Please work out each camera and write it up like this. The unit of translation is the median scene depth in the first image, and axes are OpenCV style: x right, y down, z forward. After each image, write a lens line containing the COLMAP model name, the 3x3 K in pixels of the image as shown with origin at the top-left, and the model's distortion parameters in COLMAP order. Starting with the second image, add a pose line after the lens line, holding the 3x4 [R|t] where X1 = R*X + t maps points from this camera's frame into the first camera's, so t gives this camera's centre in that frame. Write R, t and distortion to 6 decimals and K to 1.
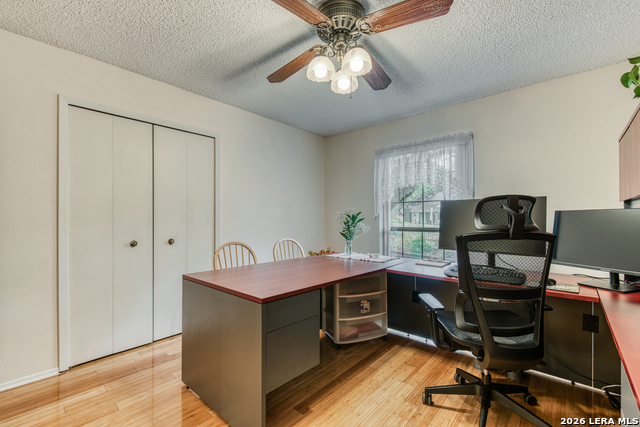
lens RADIAL K [[279.4, 0, 322.0], [0, 279.4, 217.3], [0, 0, 1]] dist [0.011570, -0.004869]
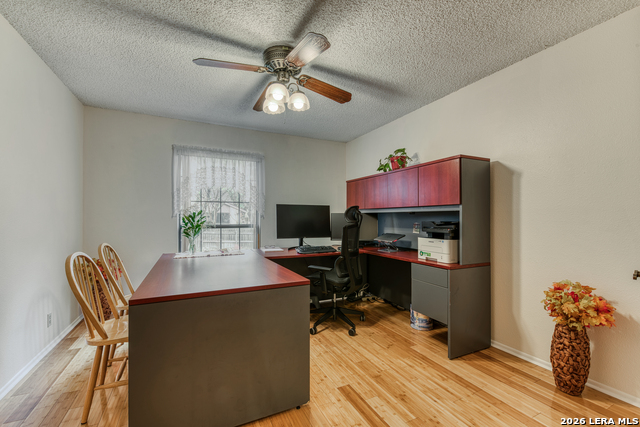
lens RADIAL K [[279.4, 0, 321.2], [0, 279.4, 215.8], [0, 0, 1]] dist [0.011570, -0.004869]
pose [[0.398657, 0.013169, 0.917006, -0.593087], [-0.008816, 0.999906, -0.010527, 0.009124], [-0.917058, -0.003887, 0.398735, 0.189311]]
